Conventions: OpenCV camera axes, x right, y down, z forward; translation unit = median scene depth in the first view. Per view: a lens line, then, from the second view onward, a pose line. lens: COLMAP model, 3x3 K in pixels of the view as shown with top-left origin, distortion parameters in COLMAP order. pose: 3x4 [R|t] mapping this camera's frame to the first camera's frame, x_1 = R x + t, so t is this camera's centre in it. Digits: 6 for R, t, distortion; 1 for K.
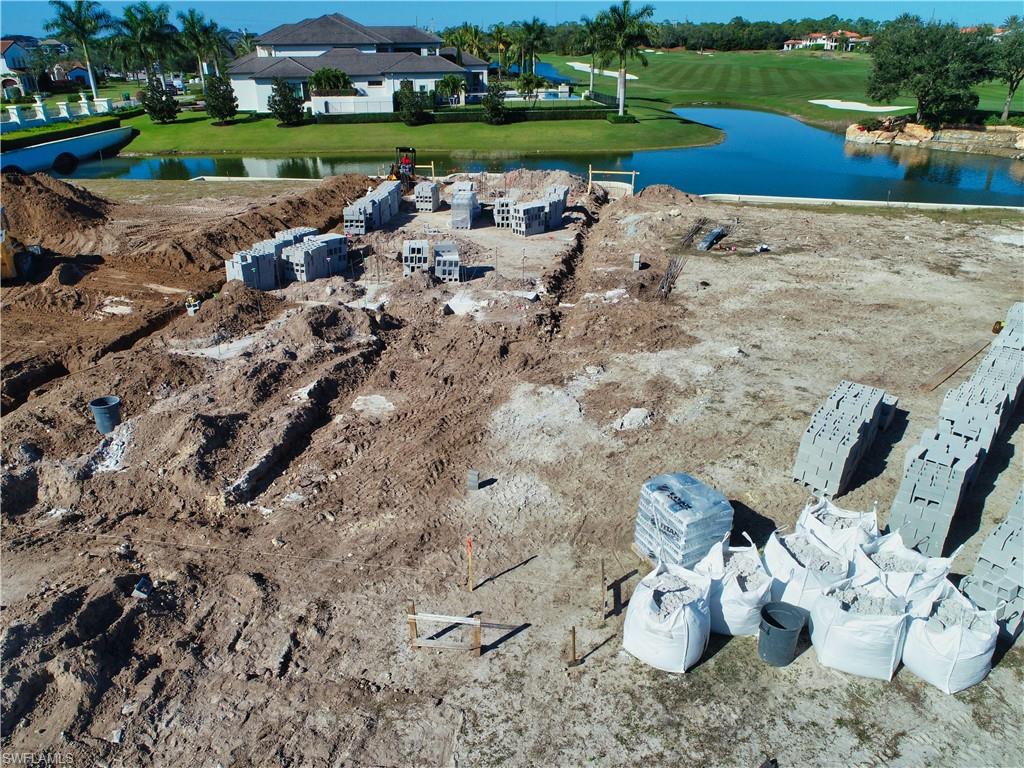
lens RADIAL K [[766.8, 0, 512.0], [0, 766.8, 384.0], [0, 0, 1]] dist [-0.006321, -0.003108]
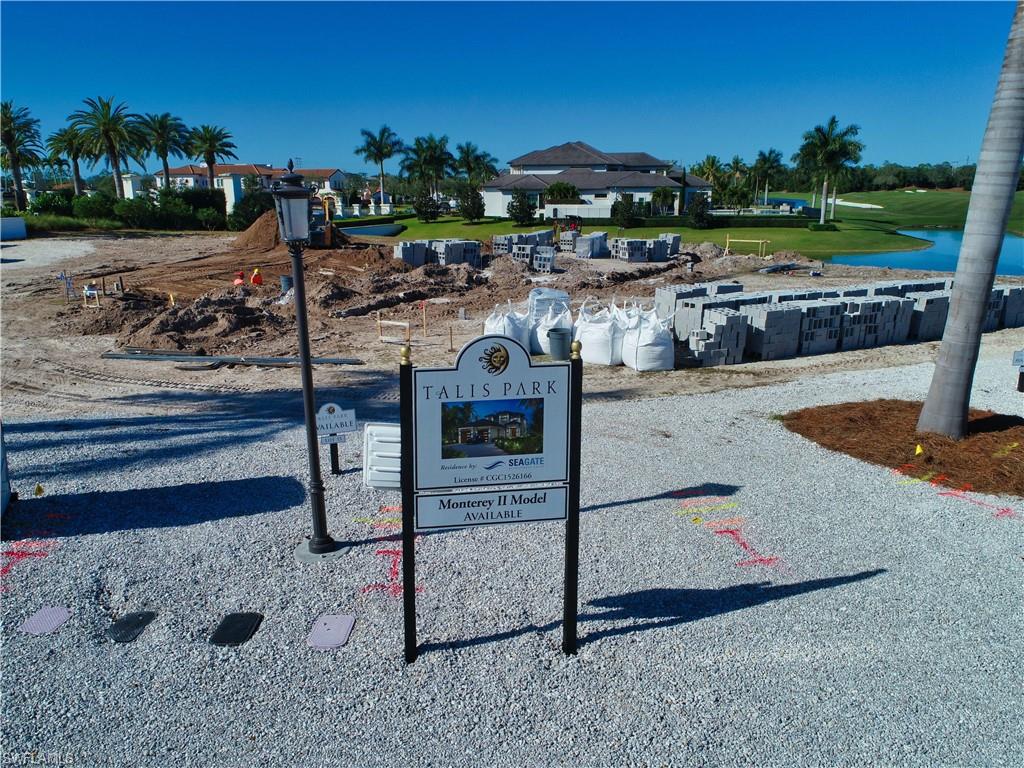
lens RADIAL K [[766.8, 0, 512.0], [0, 766.8, 384.0], [0, 0, 1]] dist [-0.006321, -0.003108]
pose [[0.944622, 0.085203, -0.316905, 0.346191], [-0.137245, 0.979766, -0.145676, 0.293929], [0.298081, 0.181103, 0.937203, -0.293942]]
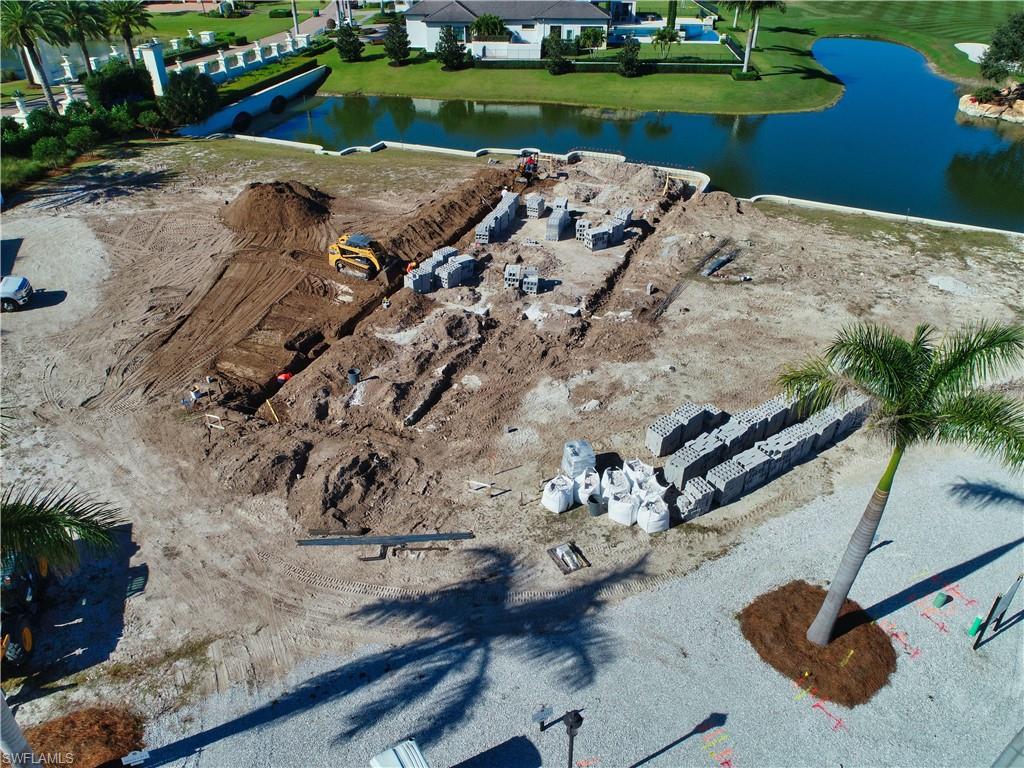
lens RADIAL K [[766.8, 0, 512.0], [0, 766.8, 384.0], [0, 0, 1]] dist [-0.006321, -0.003108]
pose [[0.978892, 0.114488, -0.169300, 0.199841], [-0.087015, 0.983008, 0.161630, -0.224119], [0.184928, -0.143486, 0.972221, -0.718387]]
